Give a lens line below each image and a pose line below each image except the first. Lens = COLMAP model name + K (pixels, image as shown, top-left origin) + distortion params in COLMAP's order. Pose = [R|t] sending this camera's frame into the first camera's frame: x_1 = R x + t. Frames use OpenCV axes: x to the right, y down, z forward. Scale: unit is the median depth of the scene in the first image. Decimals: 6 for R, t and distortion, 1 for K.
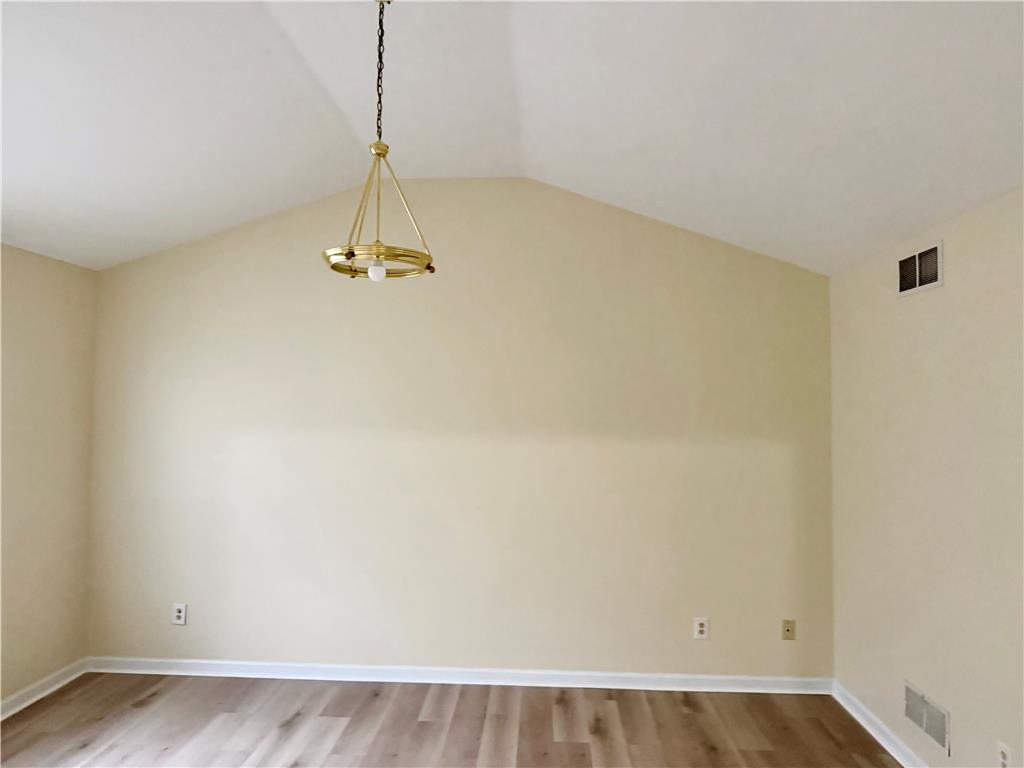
lens RADIAL K [[719.8, 0, 514.4], [0, 719.8, 385.4], [0, 0, 1]] dist [0.017154, -0.026684]
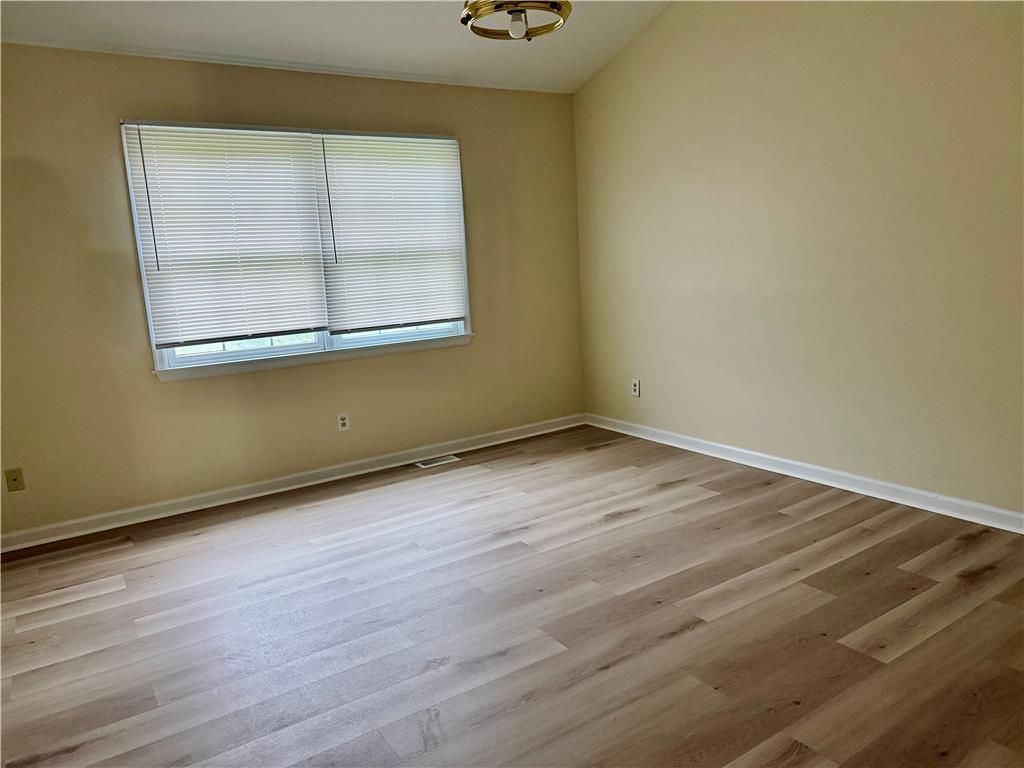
lens RADIAL K [[719.8, 0, 509.2], [0, 719.8, 387.6], [0, 0, 1]] dist [0.017154, -0.026684]
pose [[0.575259, 0.096314, -0.812281, 0.430552], [0.097273, 0.977942, 0.184846, 0.095089], [0.812167, -0.185347, 0.553201, 0.217370]]
